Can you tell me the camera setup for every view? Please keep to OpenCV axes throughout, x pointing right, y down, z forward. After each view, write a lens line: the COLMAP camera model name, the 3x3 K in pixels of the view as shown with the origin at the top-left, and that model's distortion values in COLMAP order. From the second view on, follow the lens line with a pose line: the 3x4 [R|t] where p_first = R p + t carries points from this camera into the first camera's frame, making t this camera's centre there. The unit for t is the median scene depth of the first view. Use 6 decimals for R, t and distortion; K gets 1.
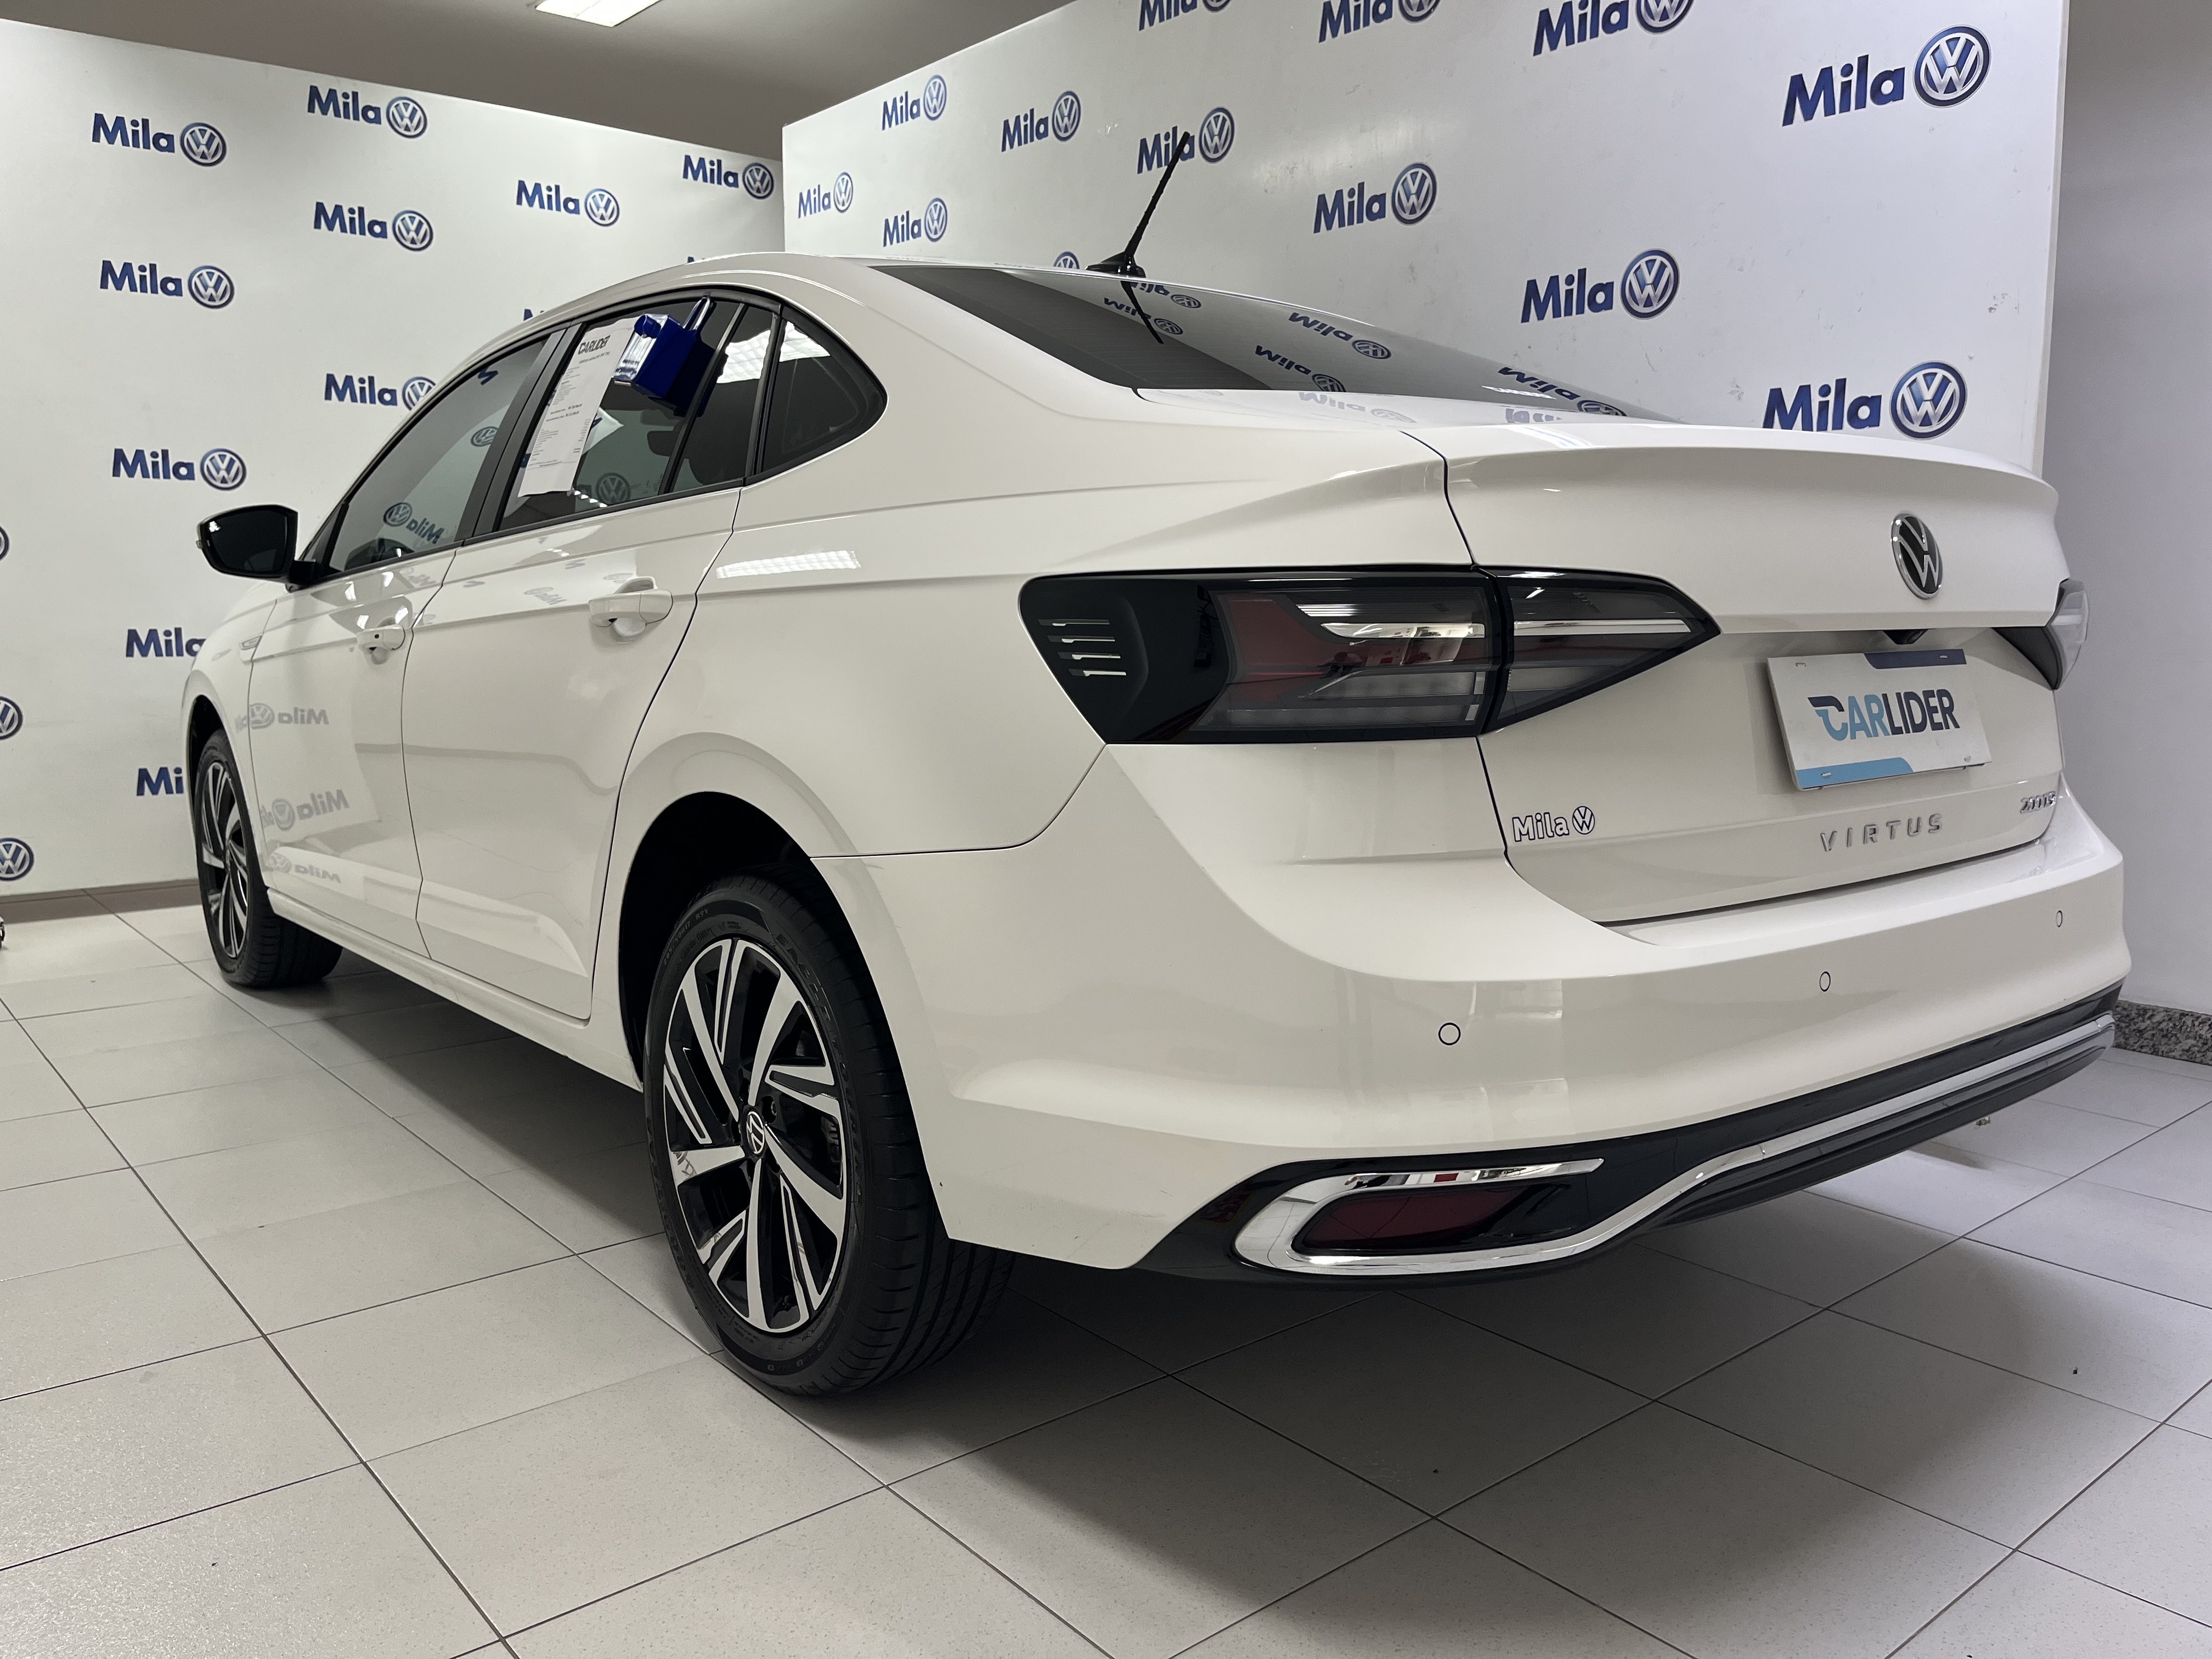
lens RADIAL K [[1705.1, 0, 1101.7], [0, 1705.1, 842.4], [0, 0, 1]] dist [0.063645, -0.090207]
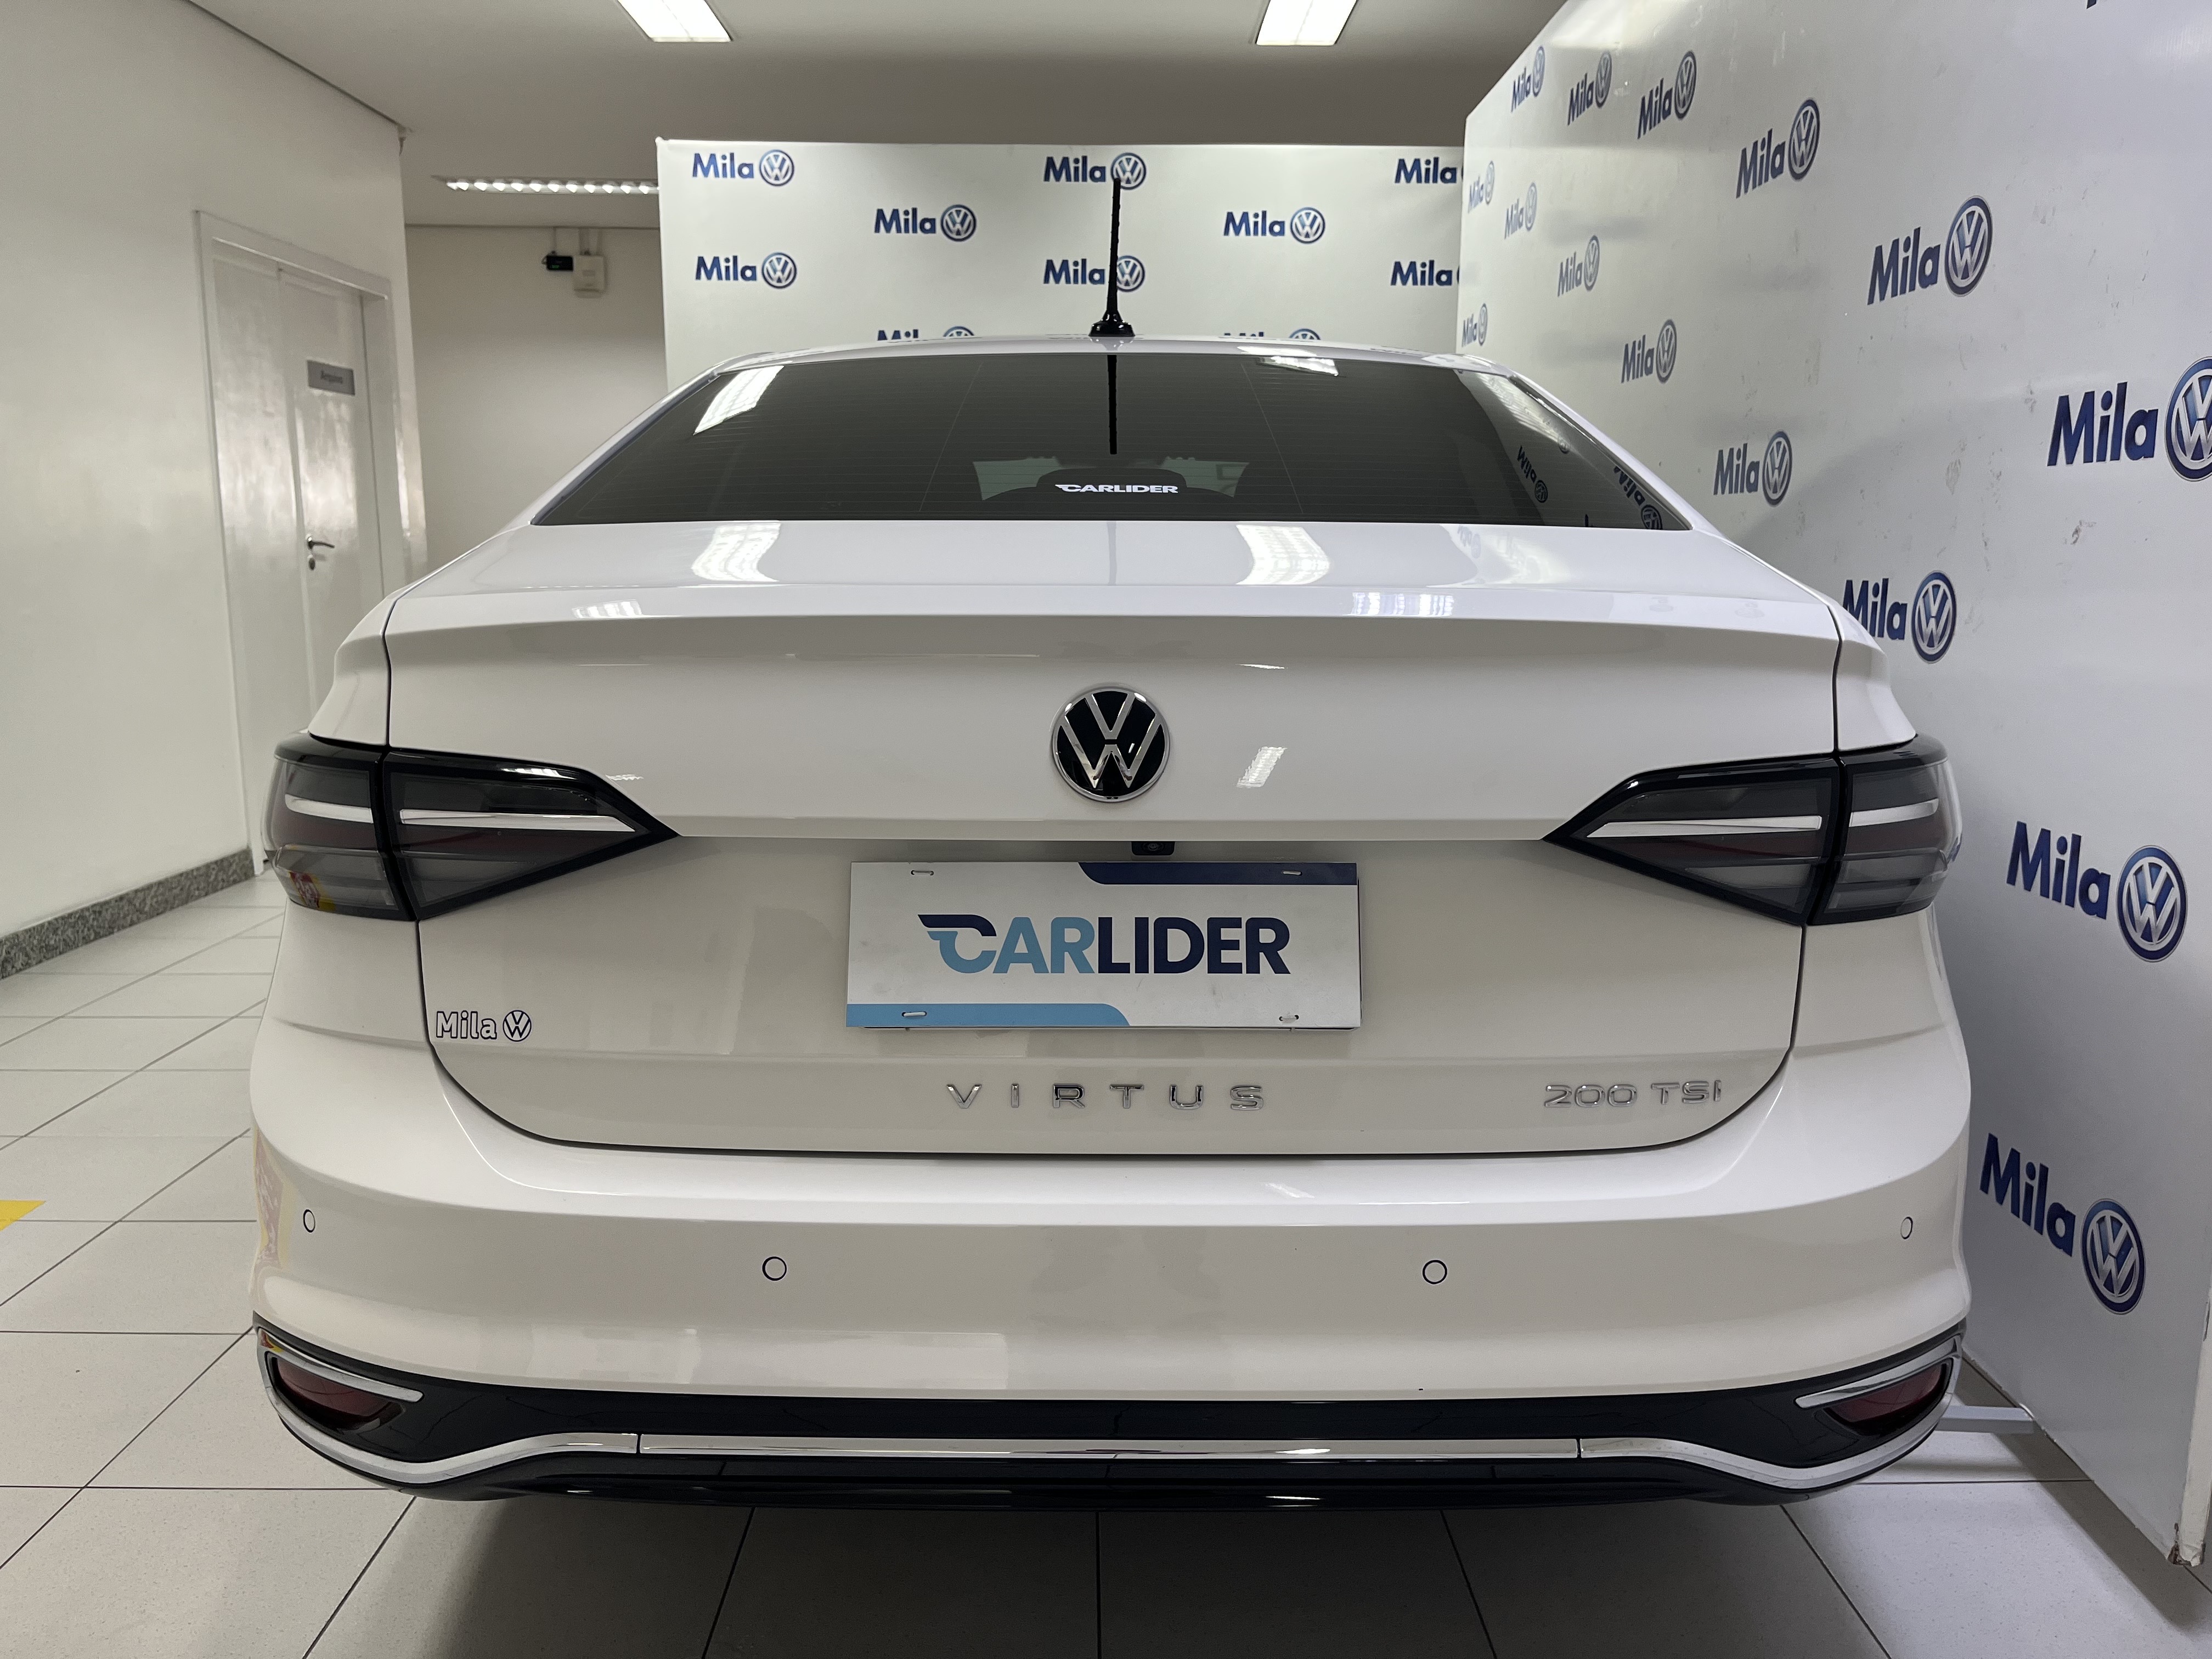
lens RADIAL K [[1705.1, 0, 1110.7], [0, 1705.1, 819.0], [0, 0, 1]] dist [0.063645, -0.090207]
pose [[0.768126, 0.101143, -0.632259, 0.947467], [-0.090492, 0.994682, 0.049182, -0.170316], [0.633872, 0.019436, 0.773194, 0.424023]]
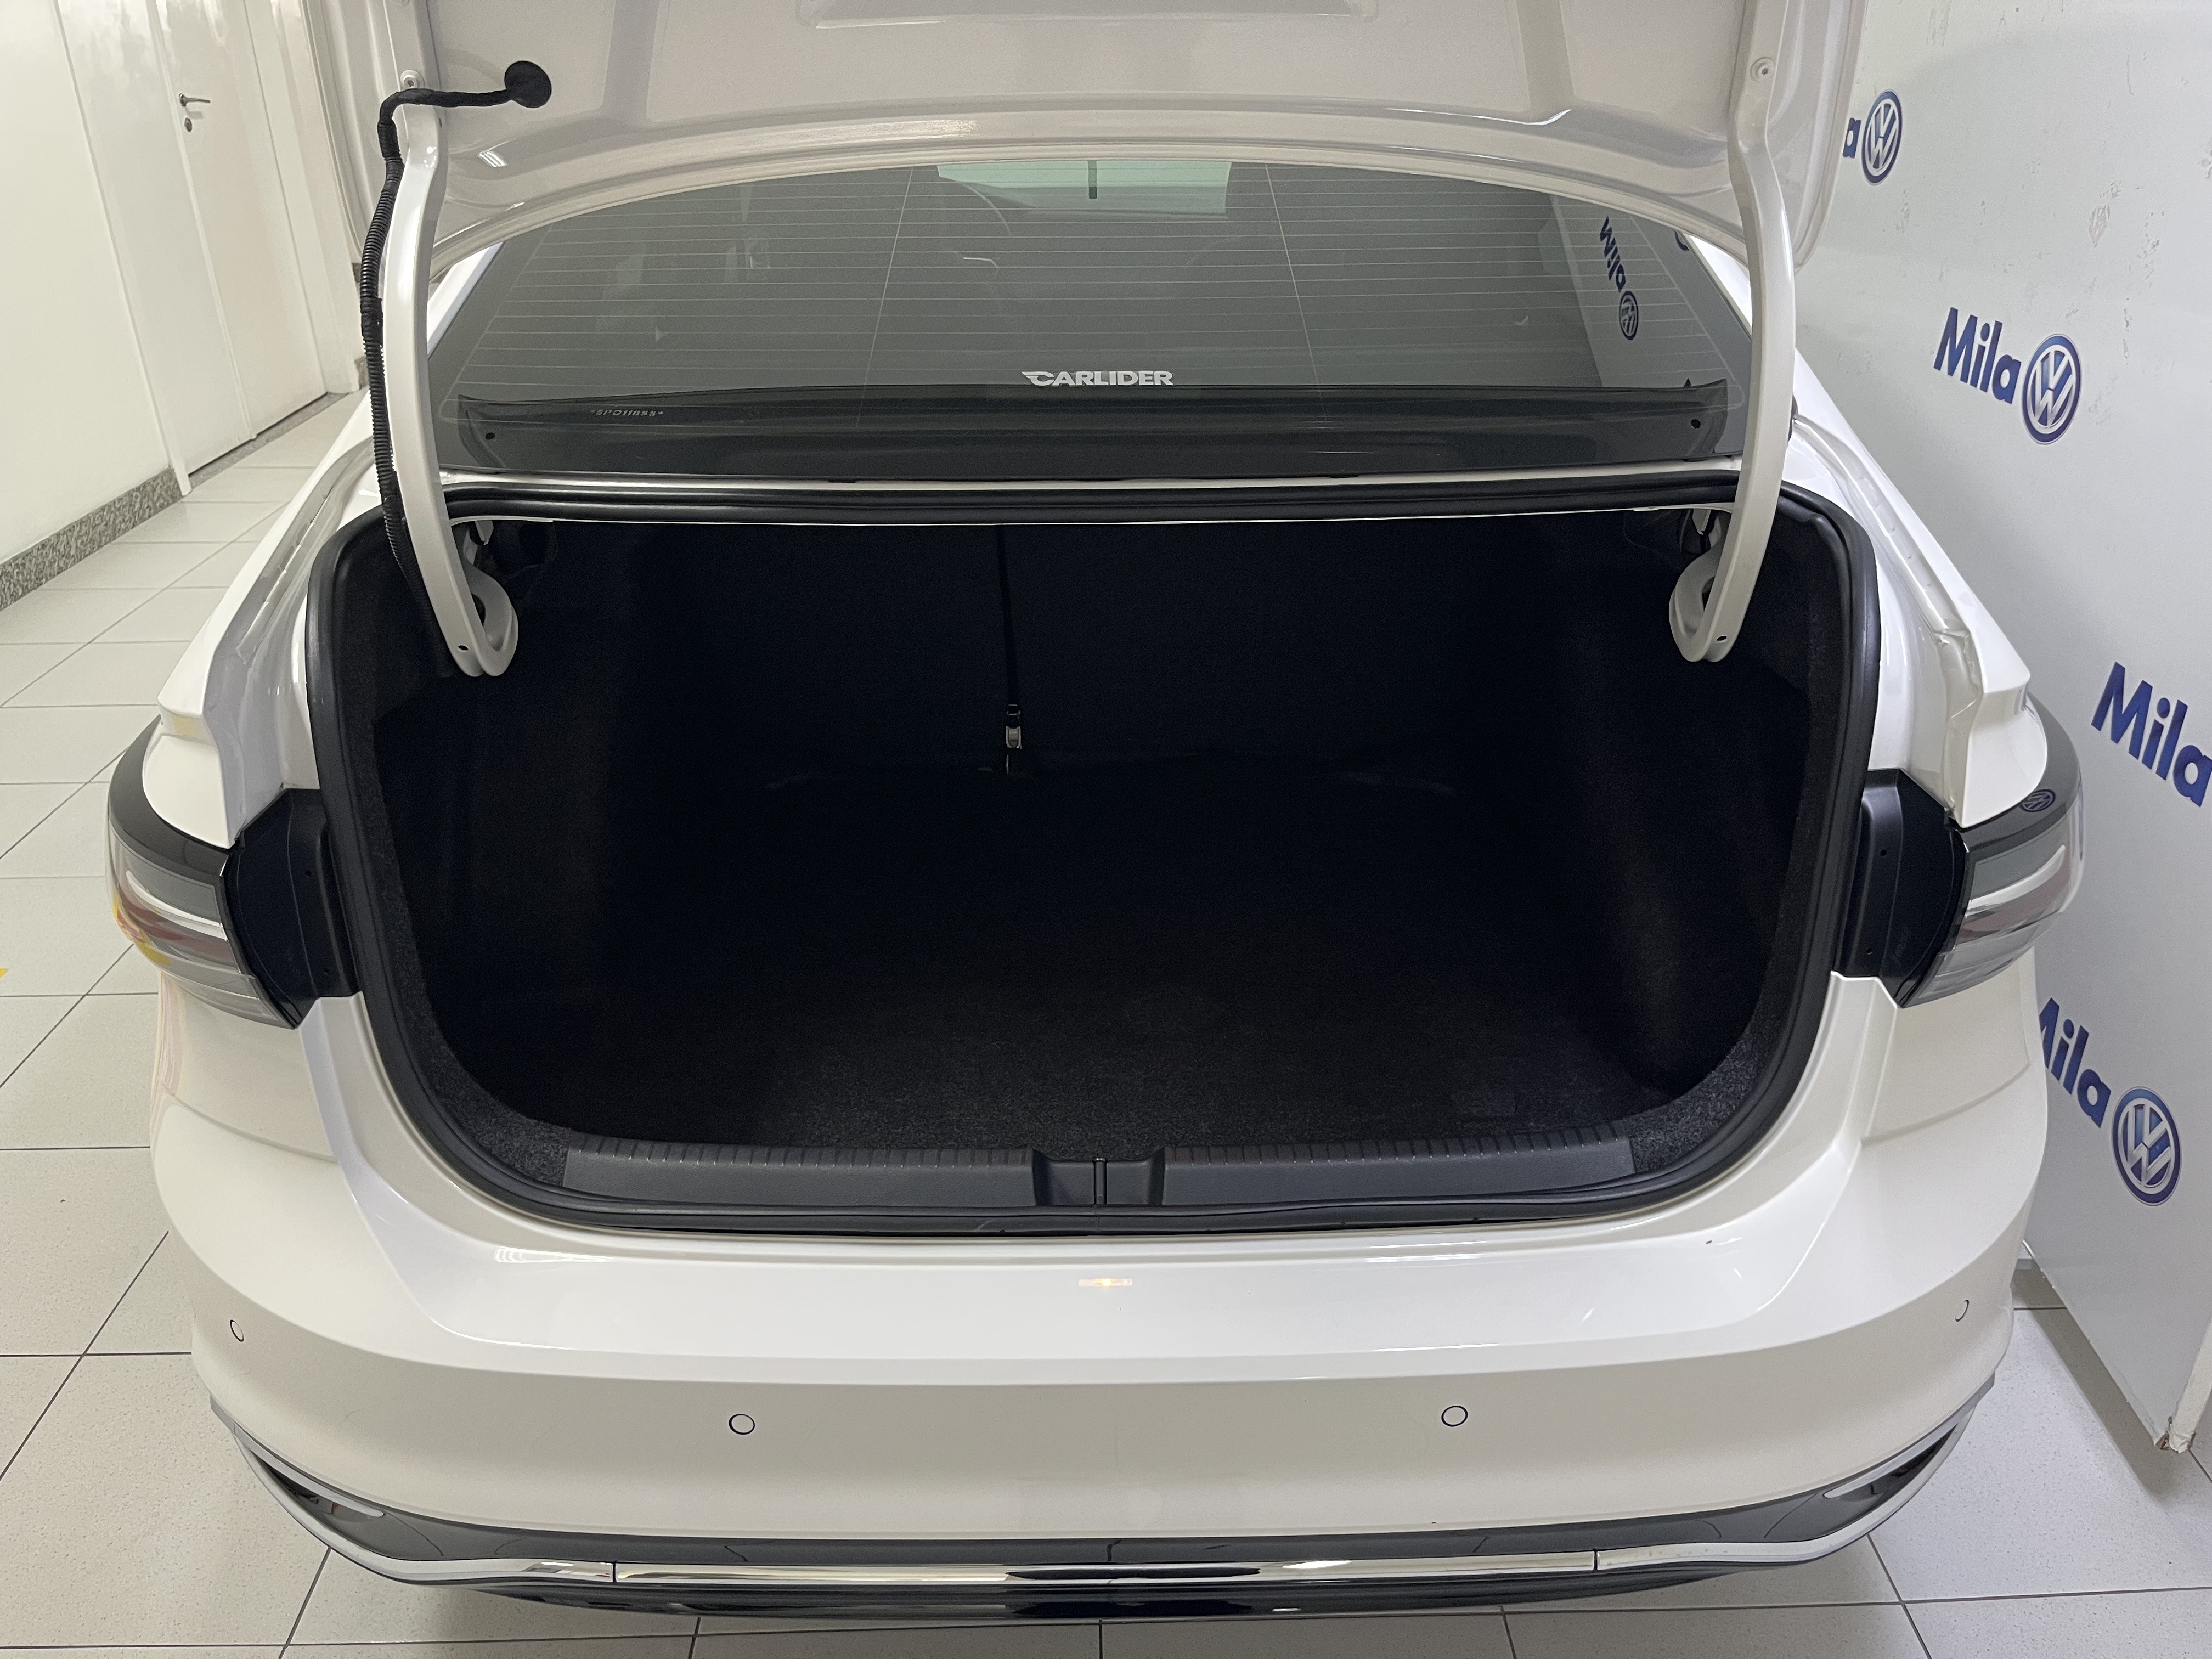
lens RADIAL K [[1705.1, 0, 1109.0], [0, 1705.1, 843.4], [0, 0, 1]] dist [0.063645, -0.090207]
pose [[0.773860, 0.279276, -0.568459, 0.819492], [-0.077503, 0.932544, 0.352639, -0.409977], [0.628597, -0.228836, 0.743304, 0.550443]]
